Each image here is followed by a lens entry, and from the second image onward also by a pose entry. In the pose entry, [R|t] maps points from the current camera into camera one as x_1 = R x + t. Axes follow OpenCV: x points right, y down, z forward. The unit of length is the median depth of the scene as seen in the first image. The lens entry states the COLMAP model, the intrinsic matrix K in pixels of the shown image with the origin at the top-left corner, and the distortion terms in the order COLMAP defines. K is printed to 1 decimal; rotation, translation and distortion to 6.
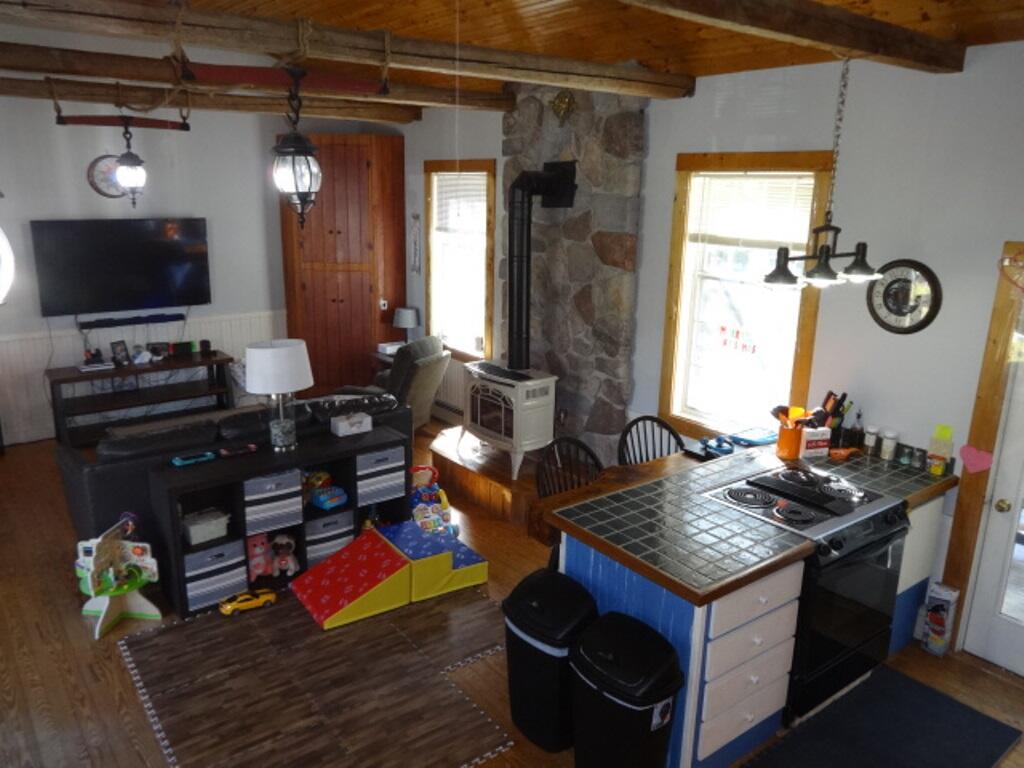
lens RADIAL K [[767.7, 0, 517.2], [0, 767.7, 366.1], [0, 0, 1]] dist [-0.002780, 0.003537]
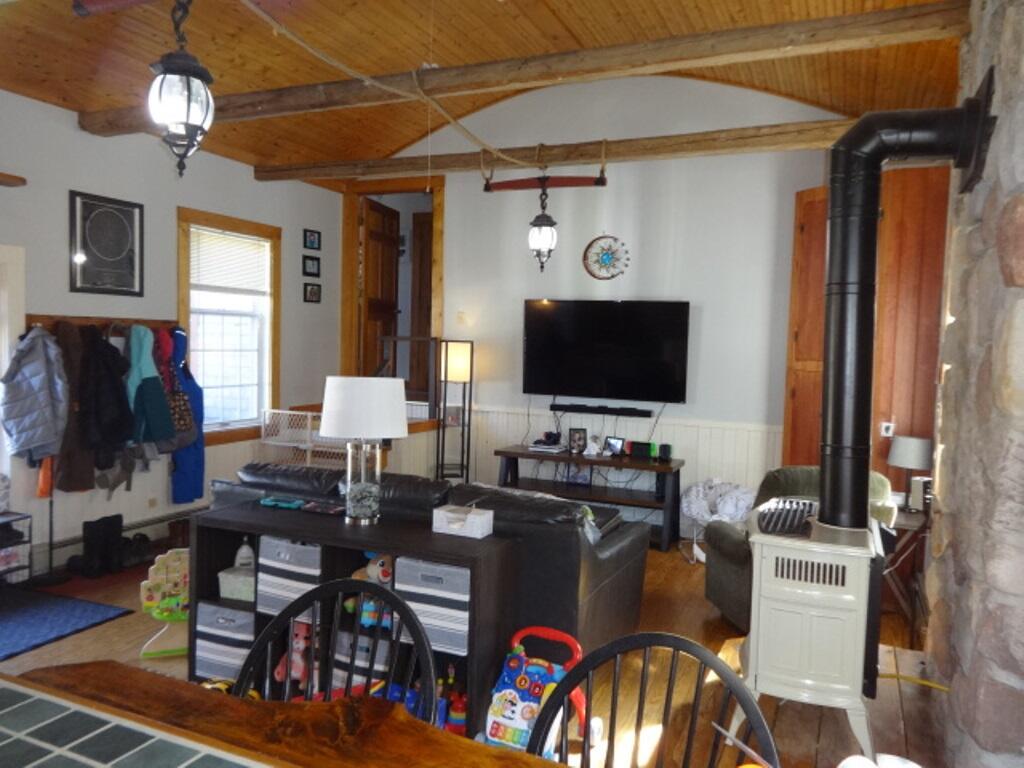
lens RADIAL K [[767.7, 0, 502.6], [0, 767.7, 374.3], [0, 0, 1]] dist [-0.002780, 0.003537]
pose [[0.464447, 0.040214, -0.884688, 0.275710], [-0.229721, 0.970246, -0.076496, -0.003344], [0.855288, 0.238760, 0.459865, 0.500861]]
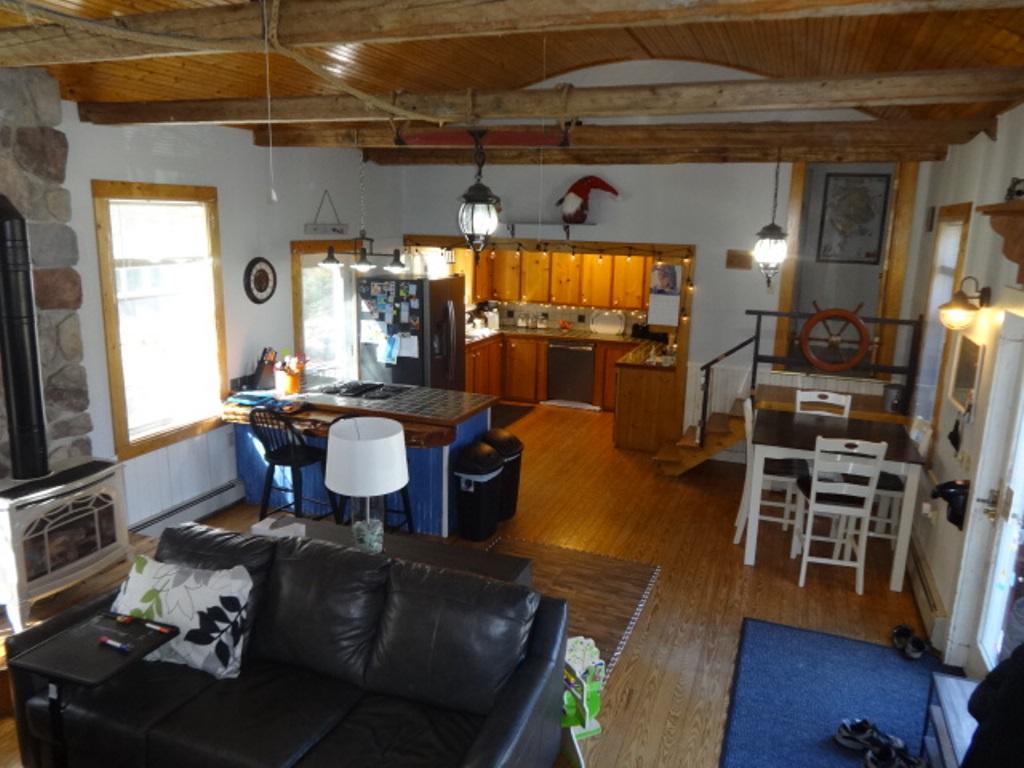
lens RADIAL K [[767.7, 0, 512.7], [0, 767.7, 372.4], [0, 0, 1]] dist [-0.002780, 0.003537]
pose [[-0.513698, -0.196788, 0.835098, -0.685686], [0.176556, 0.928263, 0.327347, -0.205260], [-0.839608, 0.315599, -0.442103, 0.792827]]
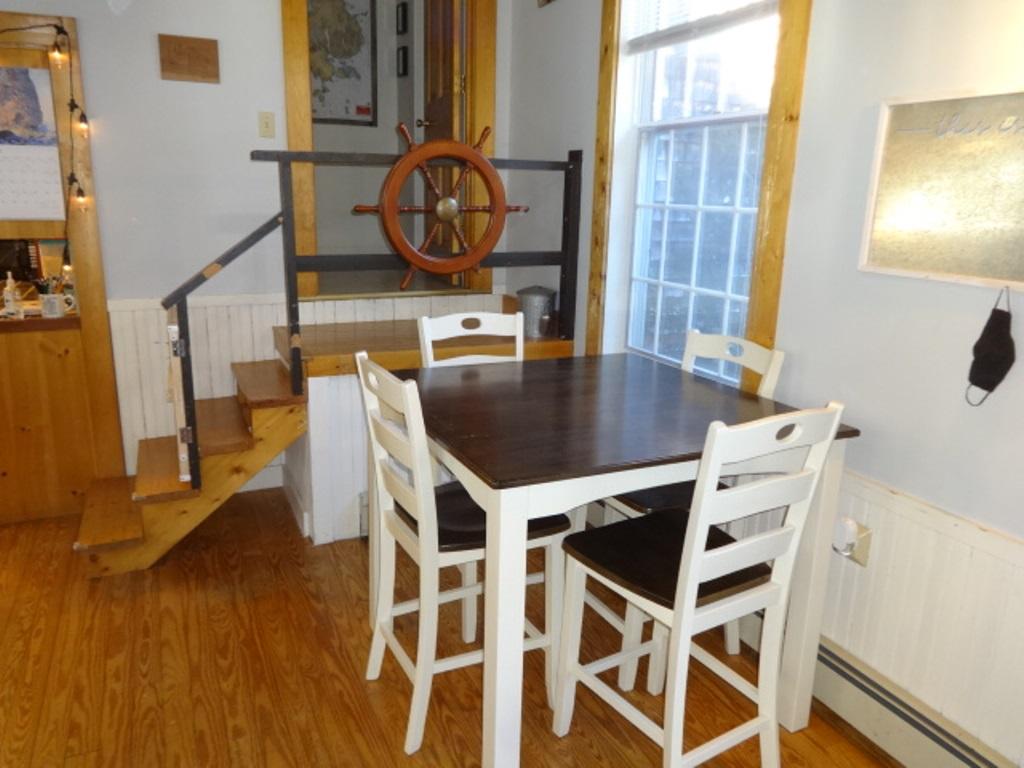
lens RADIAL K [[767.7, 0, 517.1], [0, 767.7, 376.5], [0, 0, 1]] dist [-0.002780, 0.003537]
pose [[-0.972830, -0.086793, 0.214636, -0.229750], [0.023573, 0.885121, 0.464763, 0.019614], [-0.230317, 0.457195, -0.859027, 0.452600]]
